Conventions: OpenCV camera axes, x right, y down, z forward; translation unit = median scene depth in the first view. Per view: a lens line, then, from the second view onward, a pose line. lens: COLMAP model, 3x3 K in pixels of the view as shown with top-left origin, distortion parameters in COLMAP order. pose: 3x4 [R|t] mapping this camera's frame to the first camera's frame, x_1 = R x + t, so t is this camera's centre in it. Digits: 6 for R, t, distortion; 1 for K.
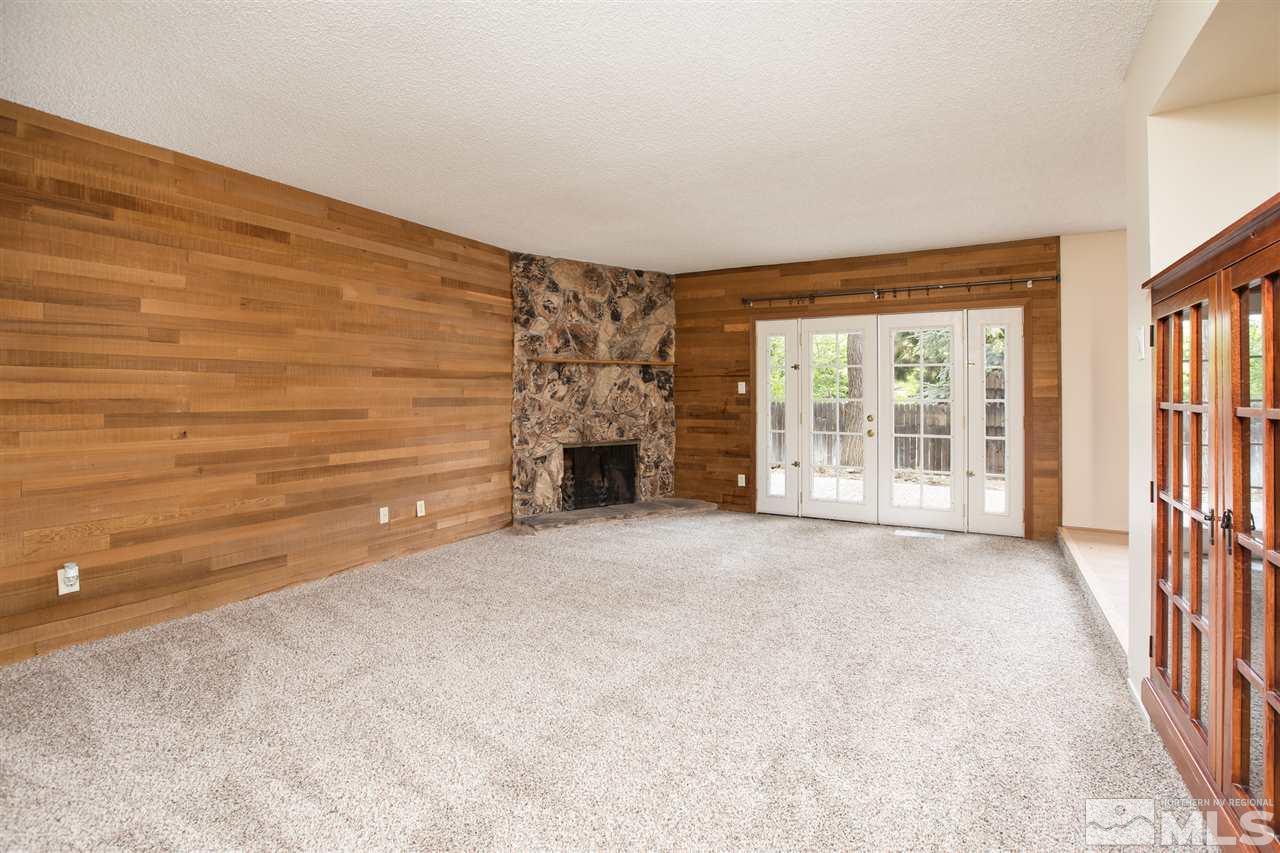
lens RADIAL K [[598.3, 0, 630.3], [0, 598.3, 382.5], [0, 0, 1]] dist [-0.031635, 0.008613]
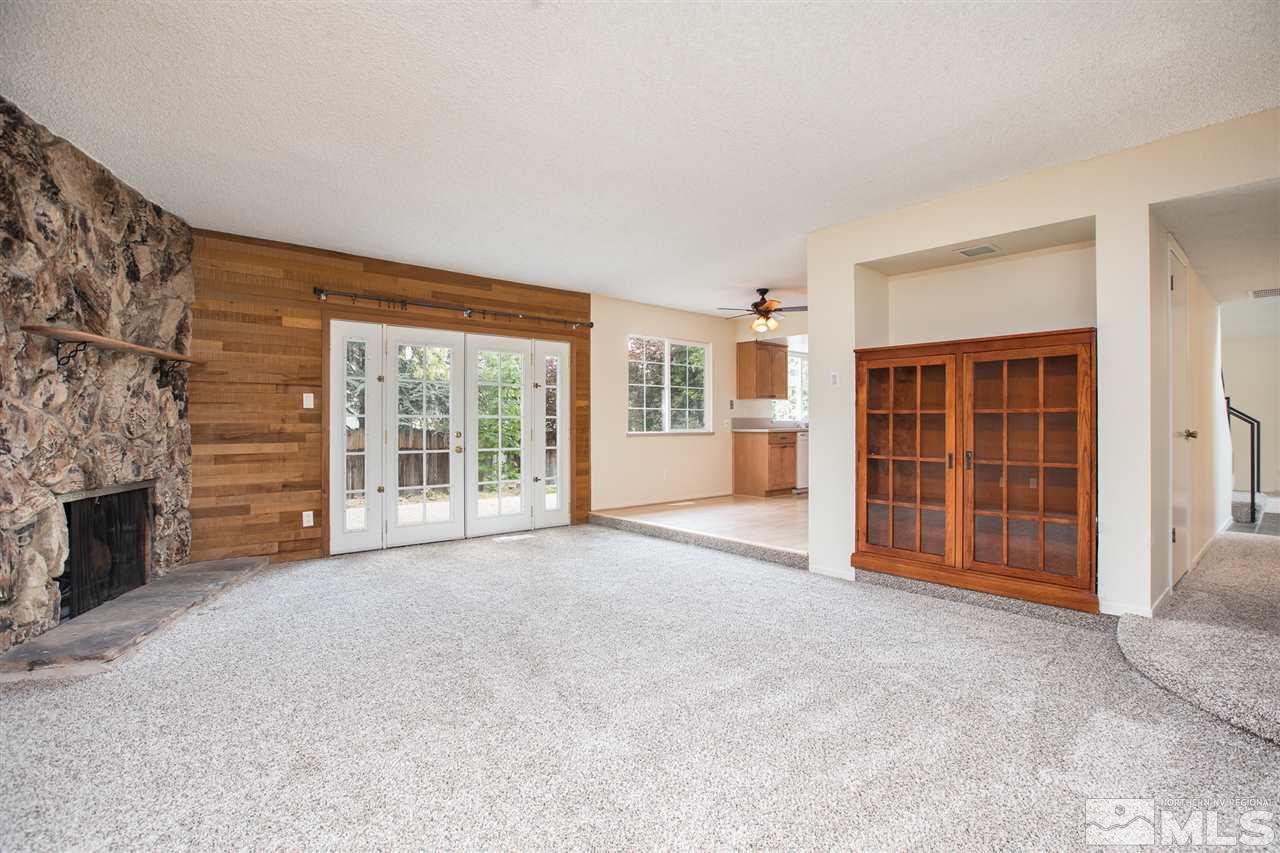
lens RADIAL K [[598.3, 0, 608.7], [0, 598.3, 418.3], [0, 0, 1]] dist [-0.031635, 0.008613]
pose [[0.375324, 0.006972, 0.926868, -0.398779], [-0.018958, 0.999820, 0.000156, 0.025005], [-0.926700, -0.017630, 0.375389, 0.354424]]
